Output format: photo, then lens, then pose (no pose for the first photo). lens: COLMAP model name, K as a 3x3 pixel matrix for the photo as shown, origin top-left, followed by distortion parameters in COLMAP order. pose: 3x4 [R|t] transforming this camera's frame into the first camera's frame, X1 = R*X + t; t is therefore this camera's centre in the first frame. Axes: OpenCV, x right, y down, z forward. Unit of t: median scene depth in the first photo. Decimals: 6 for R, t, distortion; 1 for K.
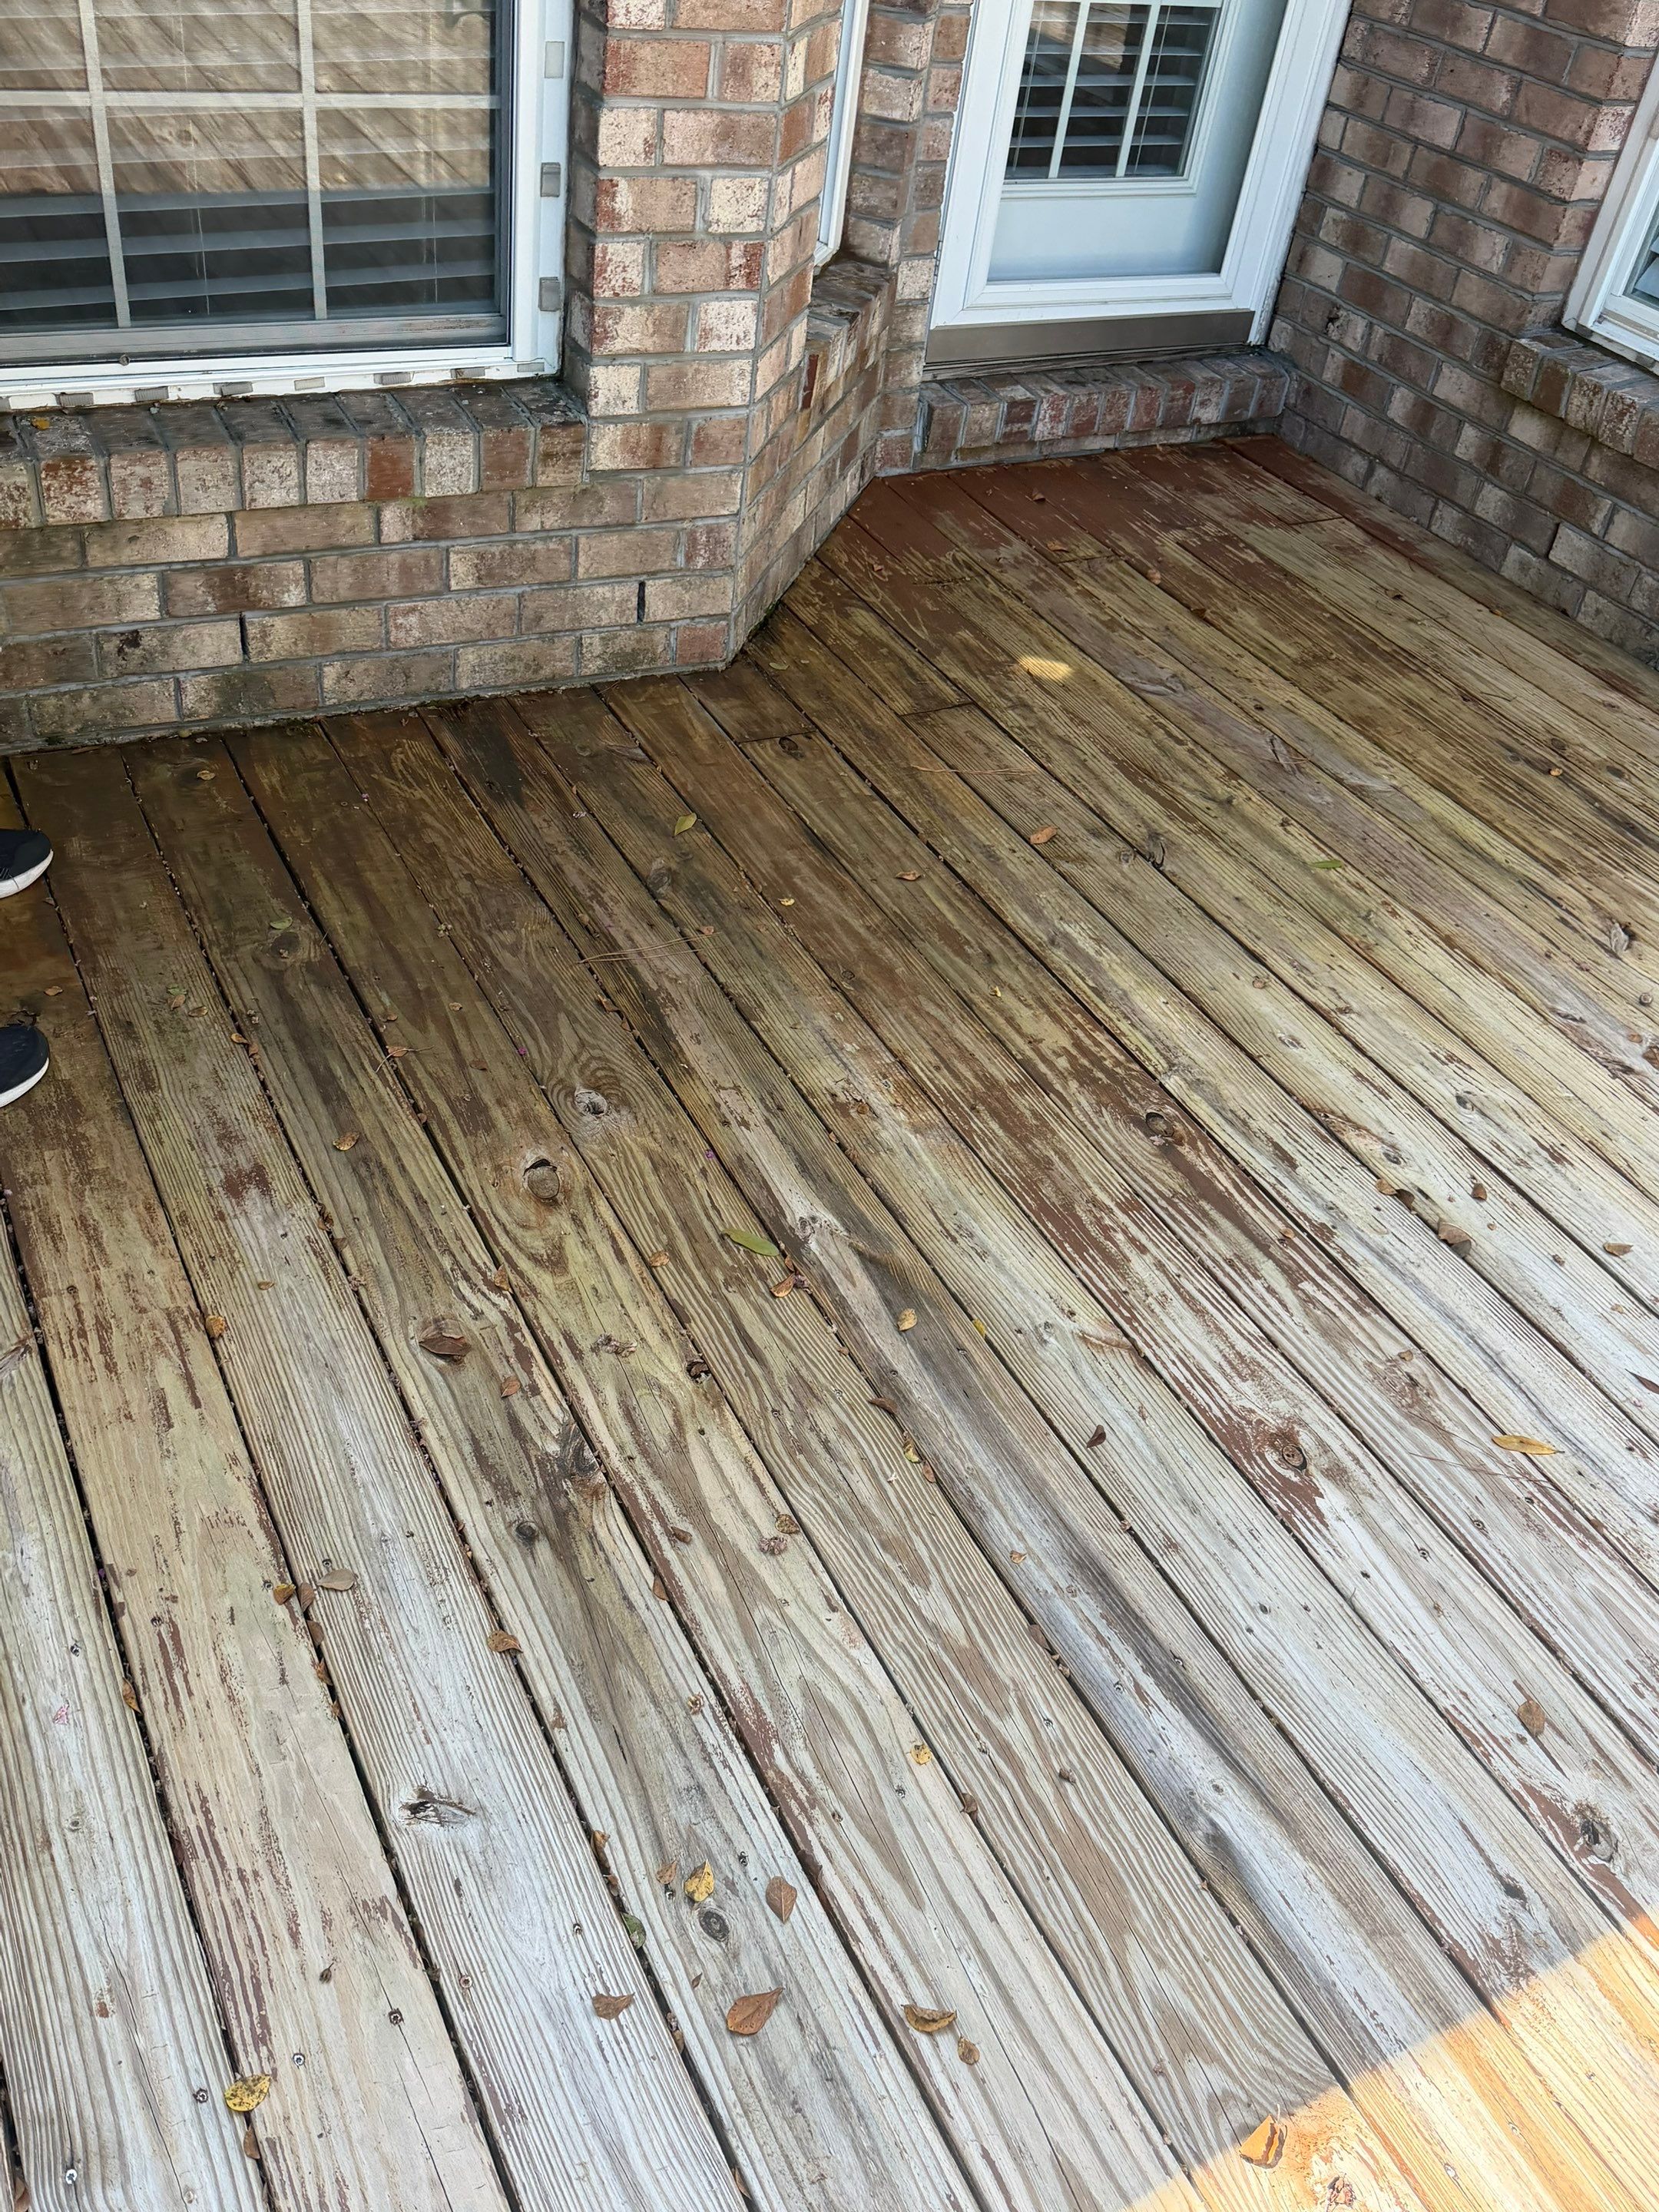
lens RADIAL K [[1800.4, 0, 818.7], [0, 1800.4, 1043.5], [0, 0, 1]] dist [0.230282, -0.568508]
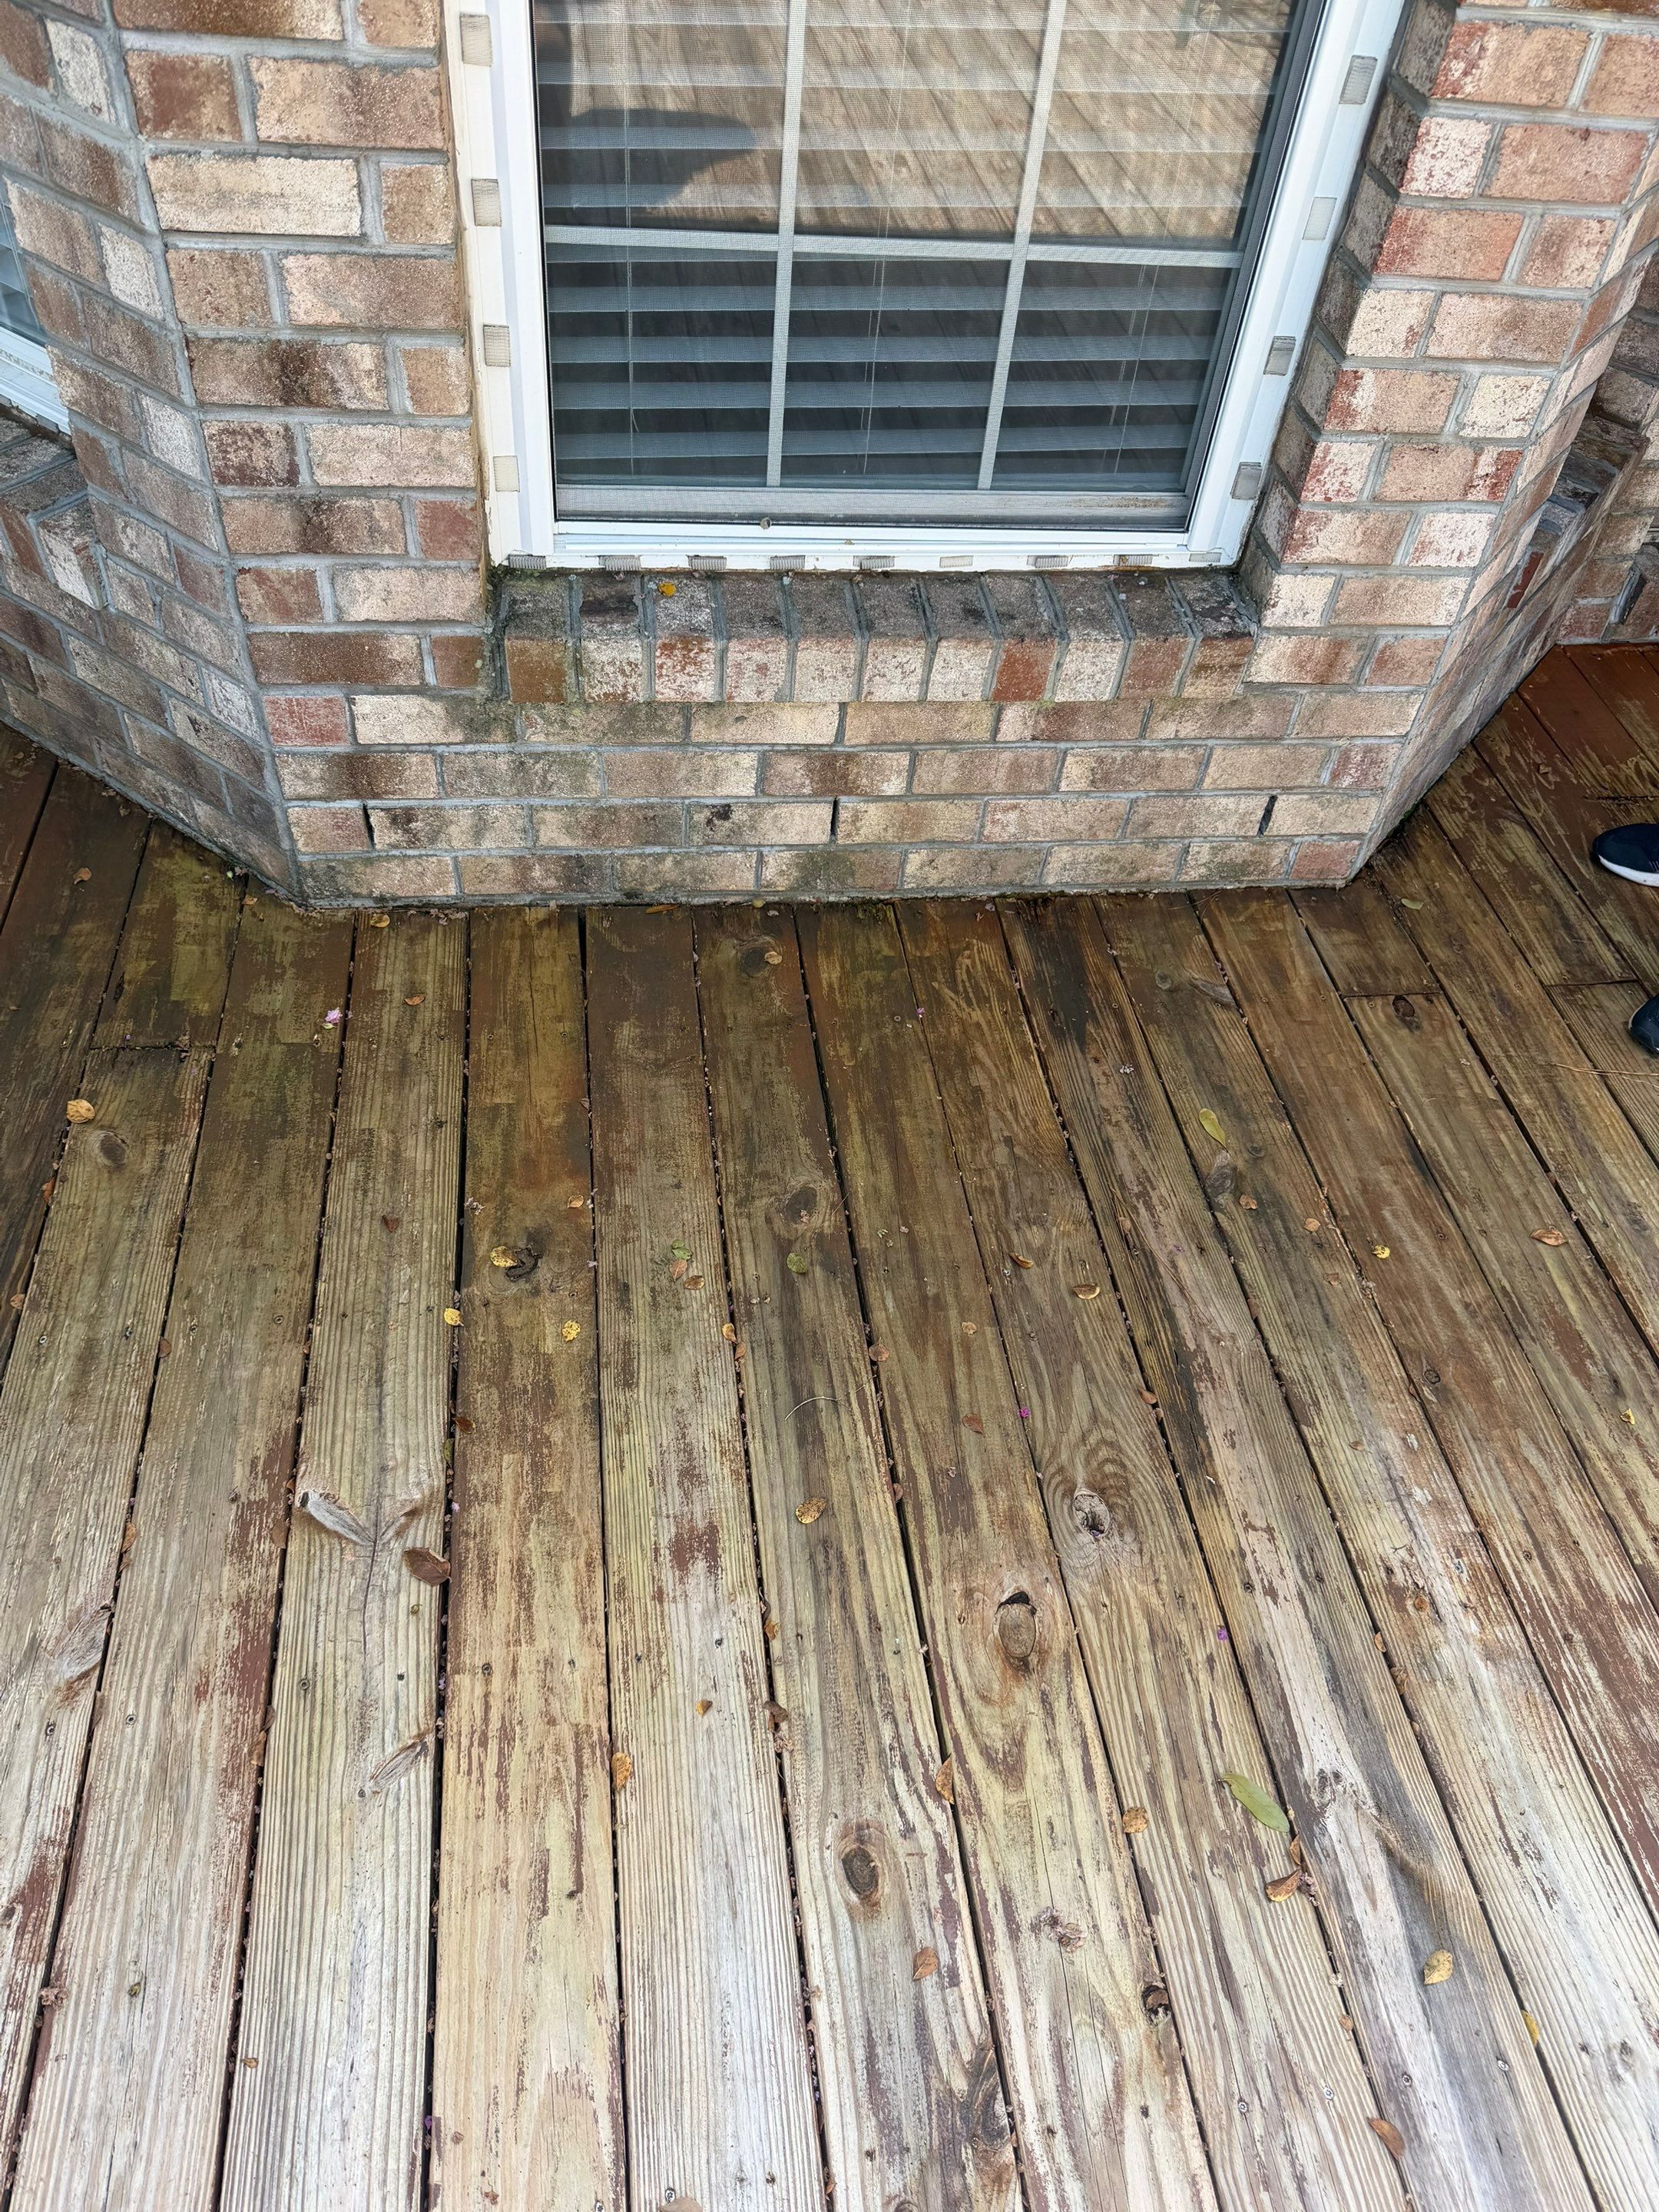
lens RADIAL K [[1603.9, 0, 824.6], [0, 1603.9, 1100.3], [0, 0, 1]] dist [0.091114, -0.183332]
pose [[0.938999, 0.215863, -0.267739, -0.073862], [-0.192059, 0.974920, 0.112448, -0.192946], [0.285297, -0.054167, 0.956907, 0.227565]]
